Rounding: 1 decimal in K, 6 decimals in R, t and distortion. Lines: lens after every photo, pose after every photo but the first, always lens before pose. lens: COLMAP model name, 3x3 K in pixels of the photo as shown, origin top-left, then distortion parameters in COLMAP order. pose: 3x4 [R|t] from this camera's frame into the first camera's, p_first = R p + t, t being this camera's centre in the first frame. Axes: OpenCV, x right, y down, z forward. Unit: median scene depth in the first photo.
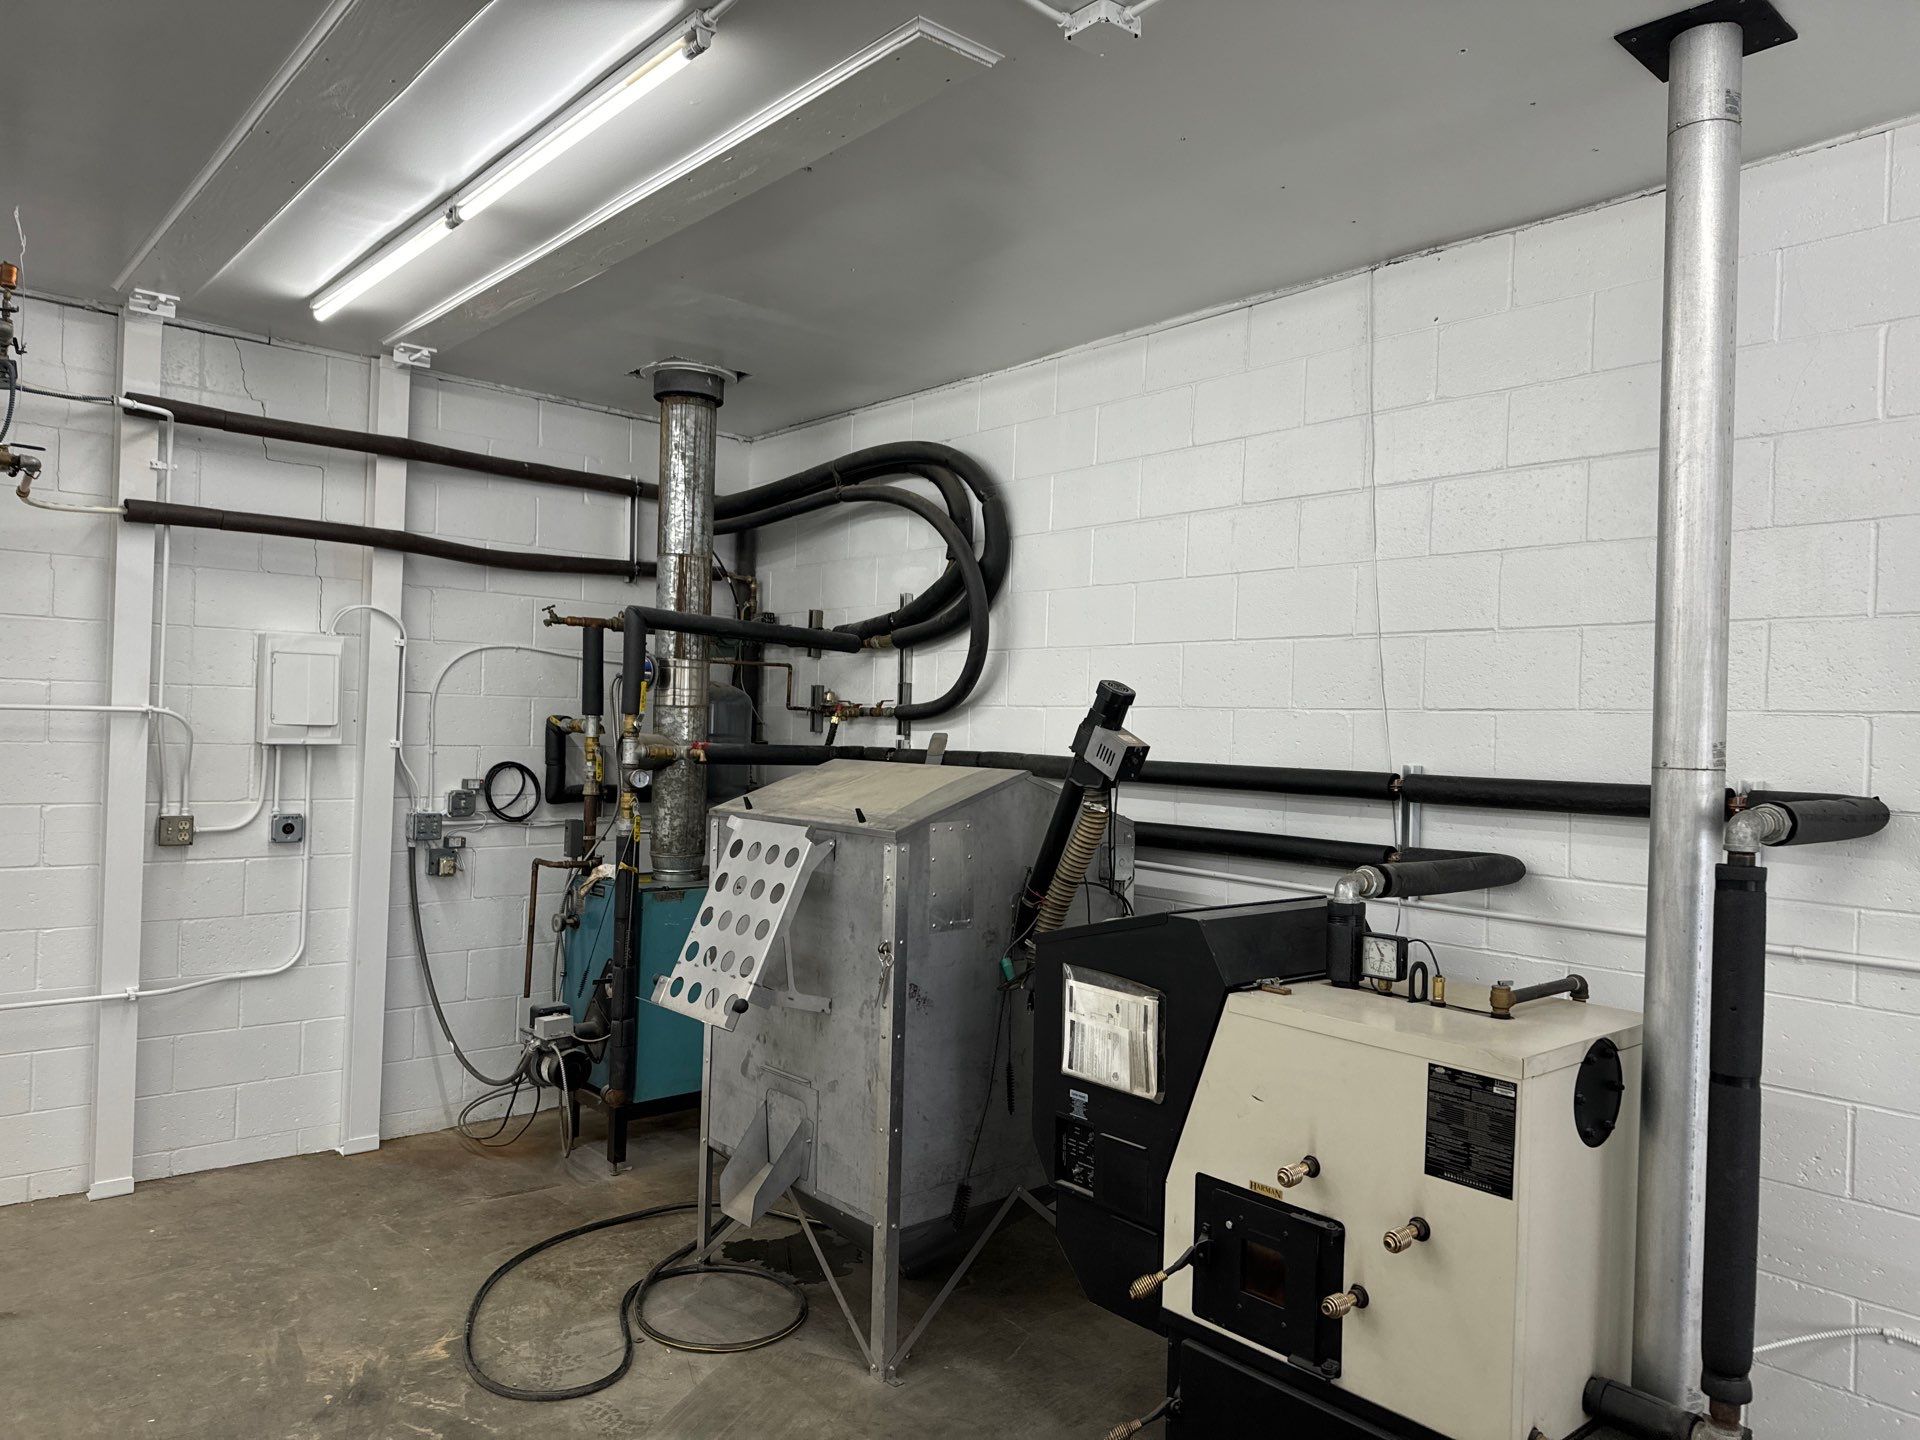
lens RADIAL K [[1285.8, 0, 917.0], [0, 1285.8, 717.1], [0, 0, 1]] dist [0.026654, -0.000908]
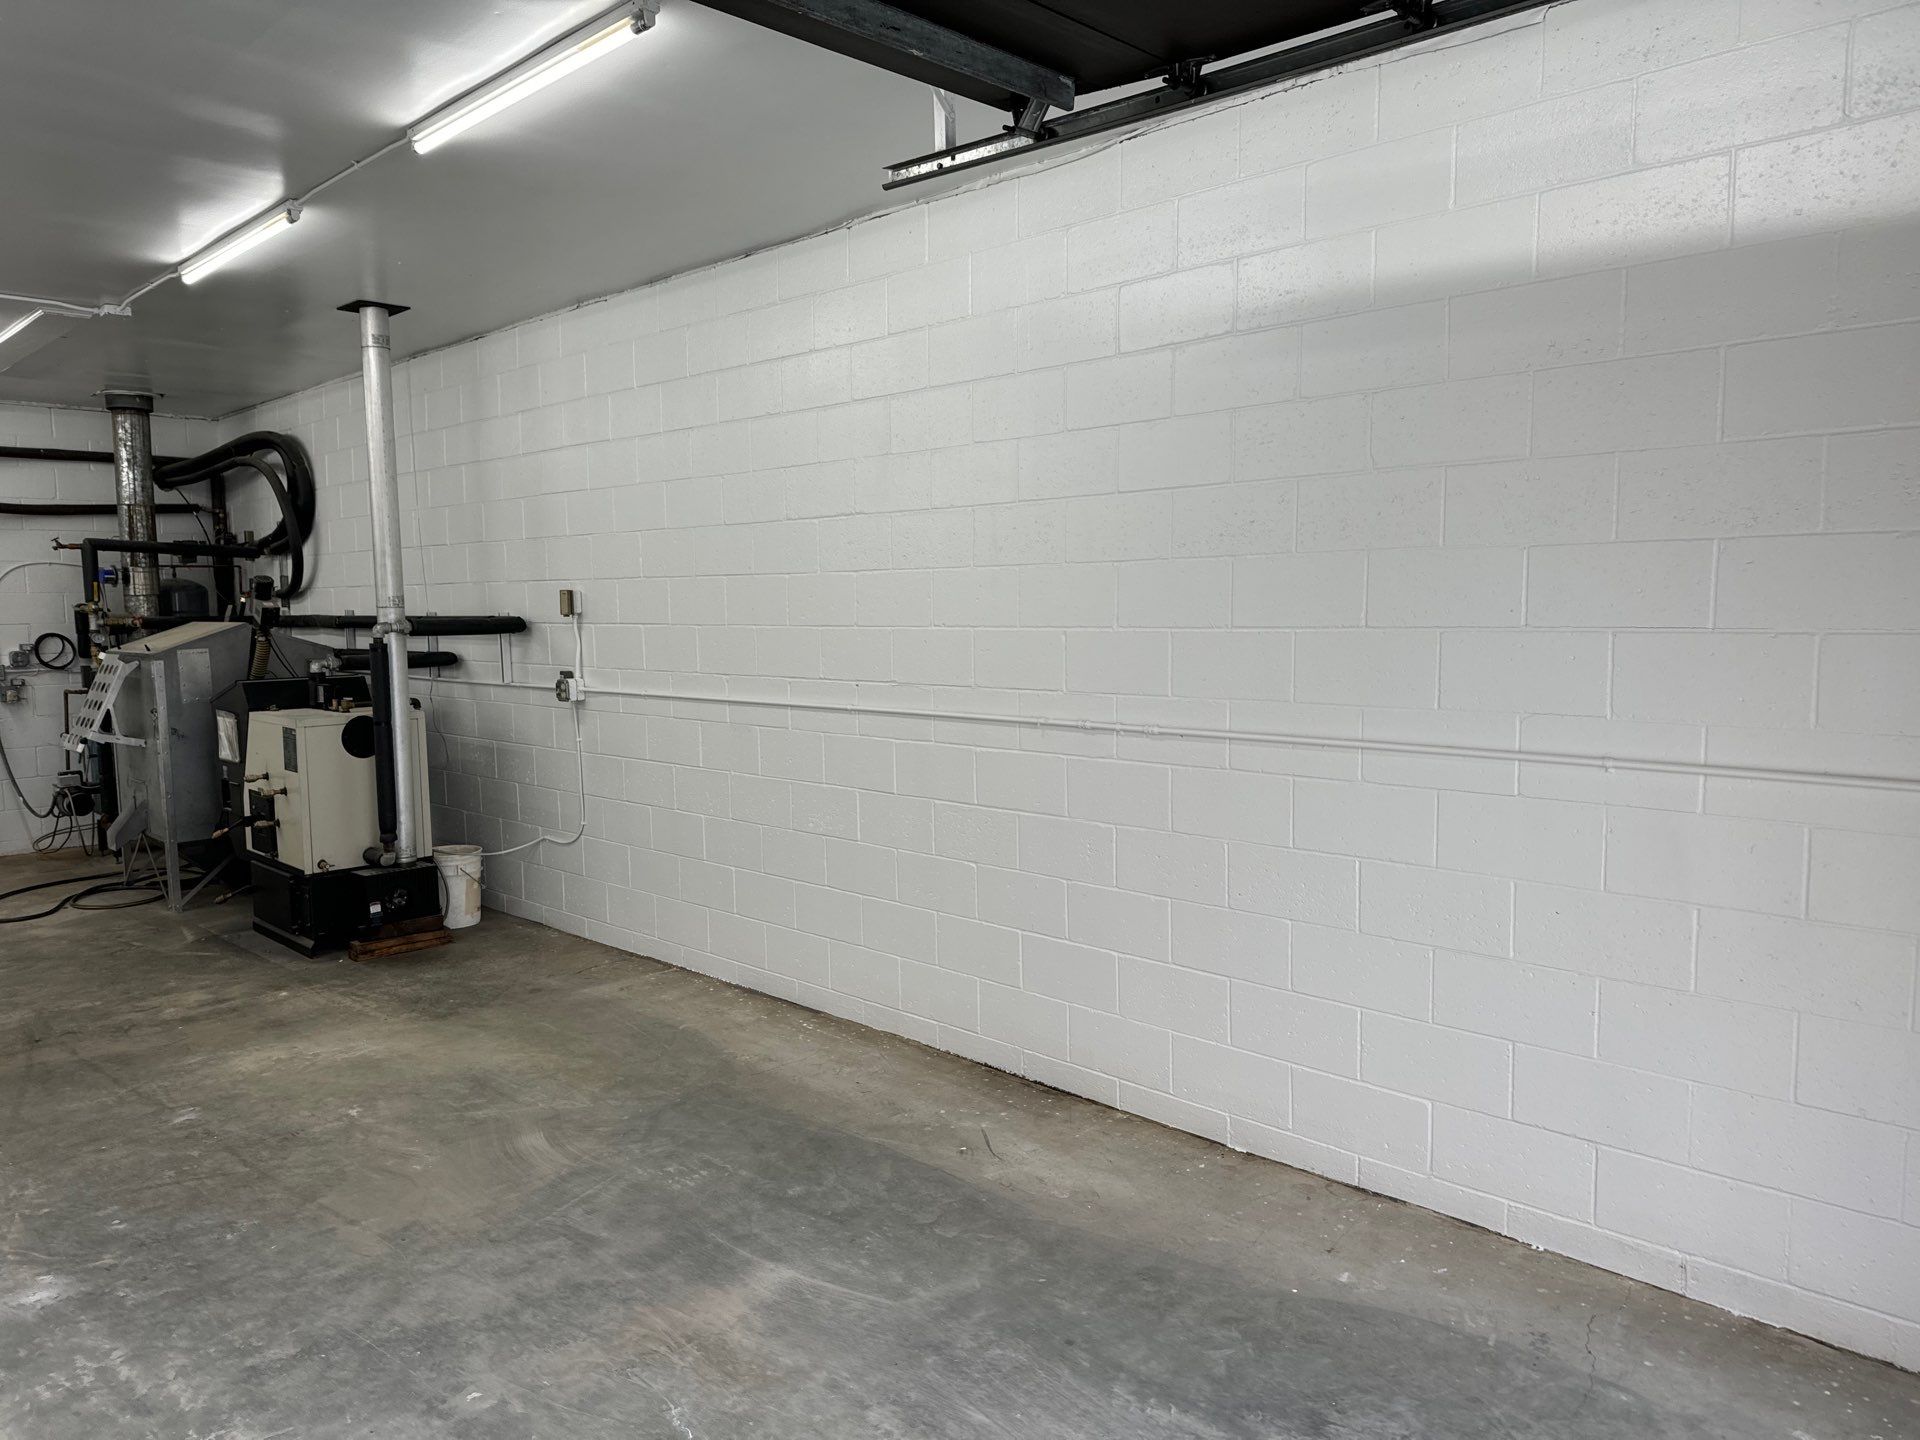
lens RADIAL K [[1352.3, 0, 966.8], [0, 1352.3, 722.8], [0, 0, 1]] dist [-0.042646, 0.007362]
pose [[0.994737, -0.045625, 0.091747, 0.752856], [0.035937, 0.993865, 0.104598, 0.015041], [-0.095957, -0.100751, 0.990273, -0.876821]]
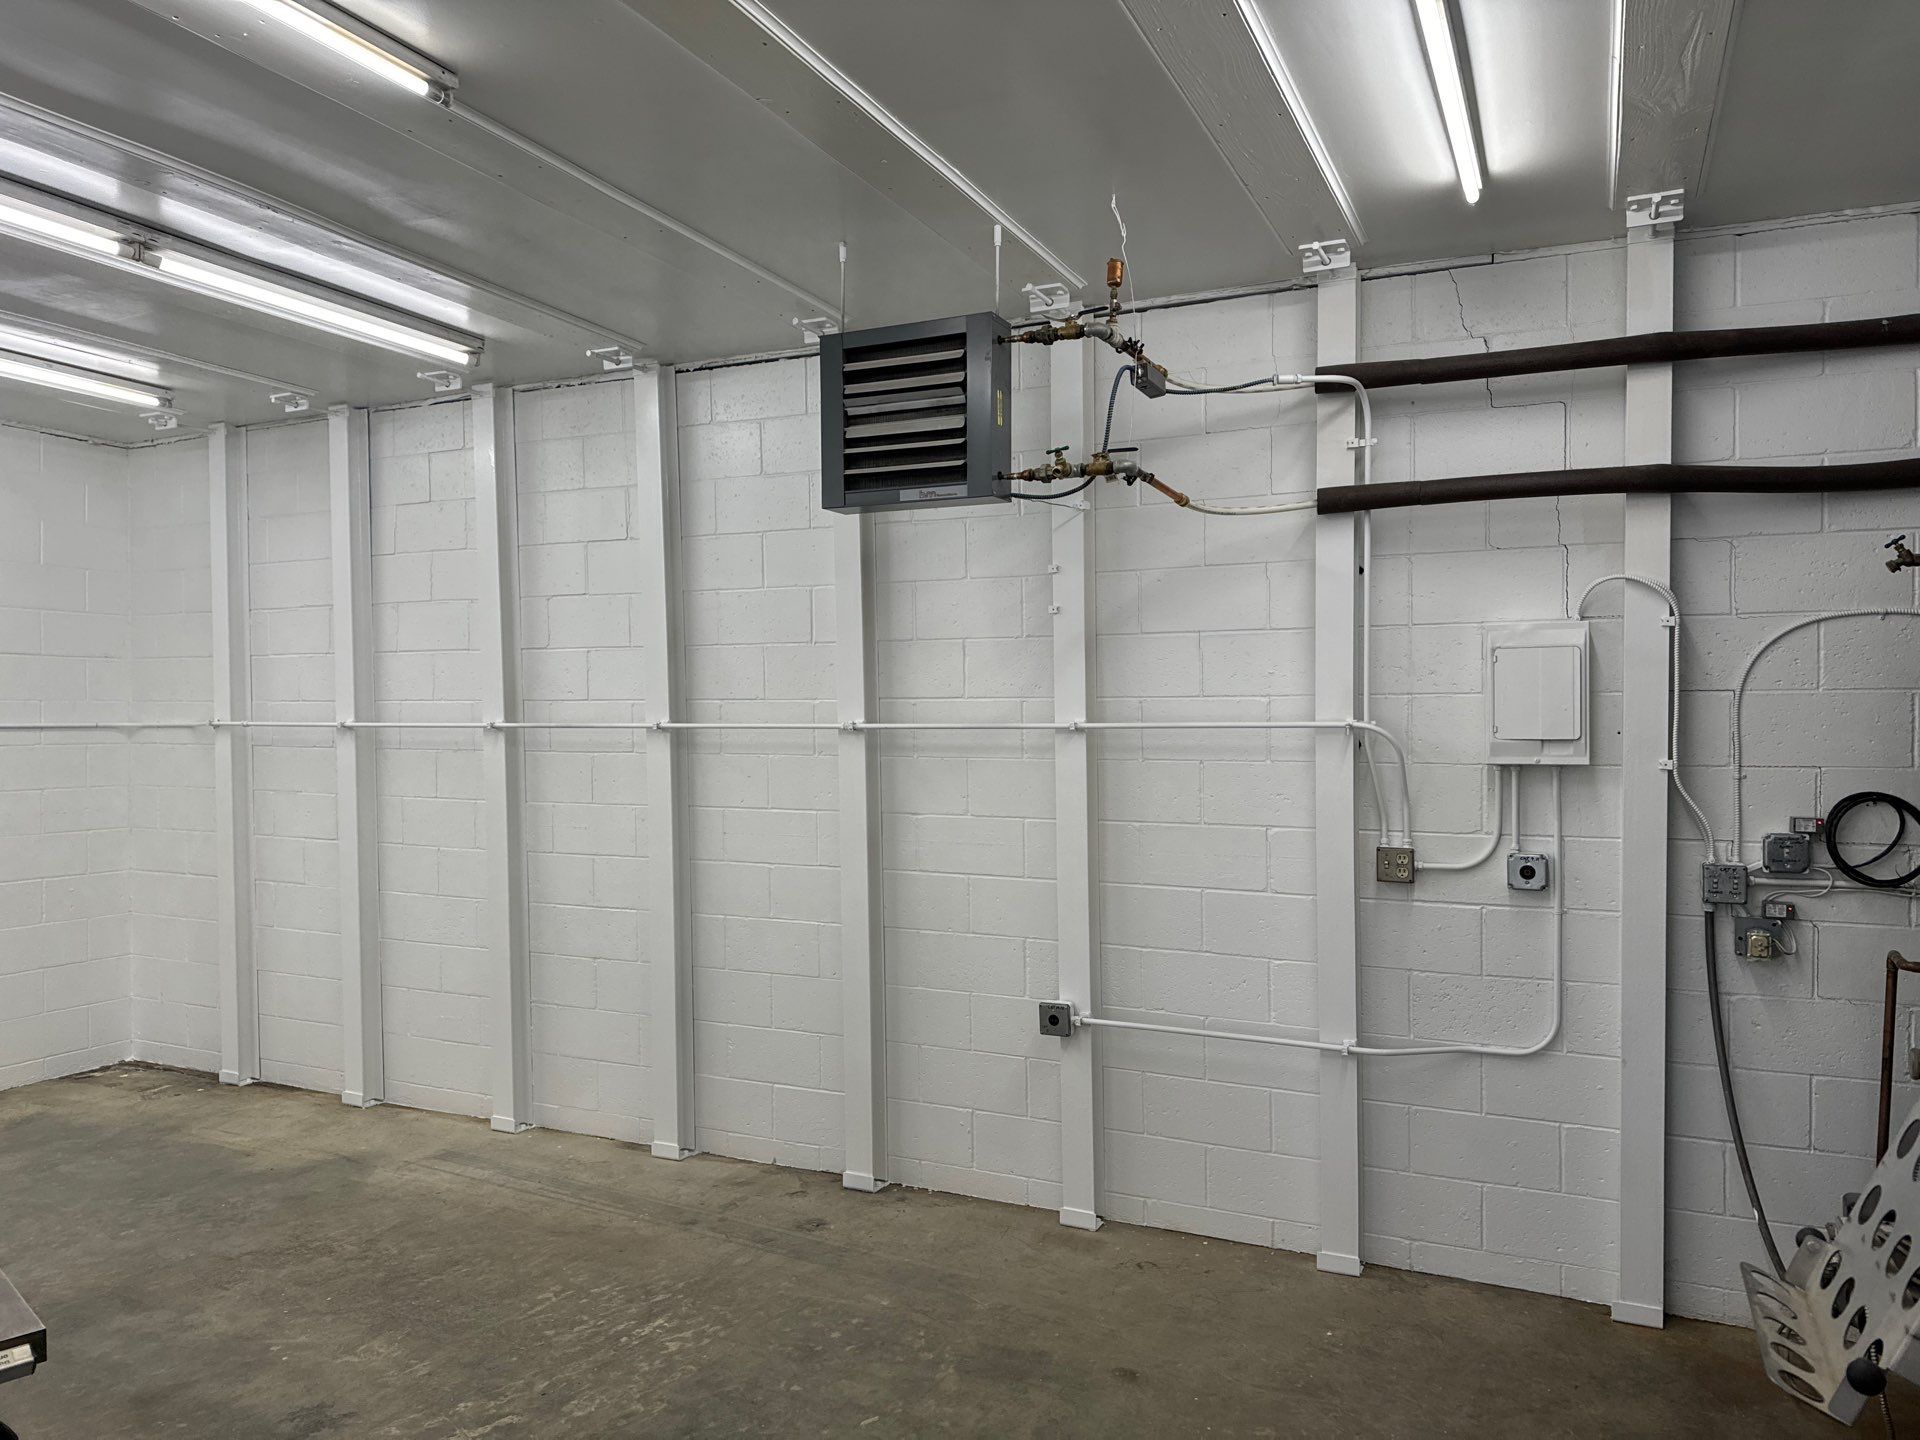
lens RADIAL K [[1318.9, 0, 1049.4], [0, 1318.9, 732.4], [0, 0, 1]] dist [0.021094, -0.004053]
pose [[0.454014, -0.020680, -0.890754, 0.094614], [0.018159, 0.999738, -0.013955, 0.007311], [0.890809, -0.009839, 0.454271, 0.373194]]
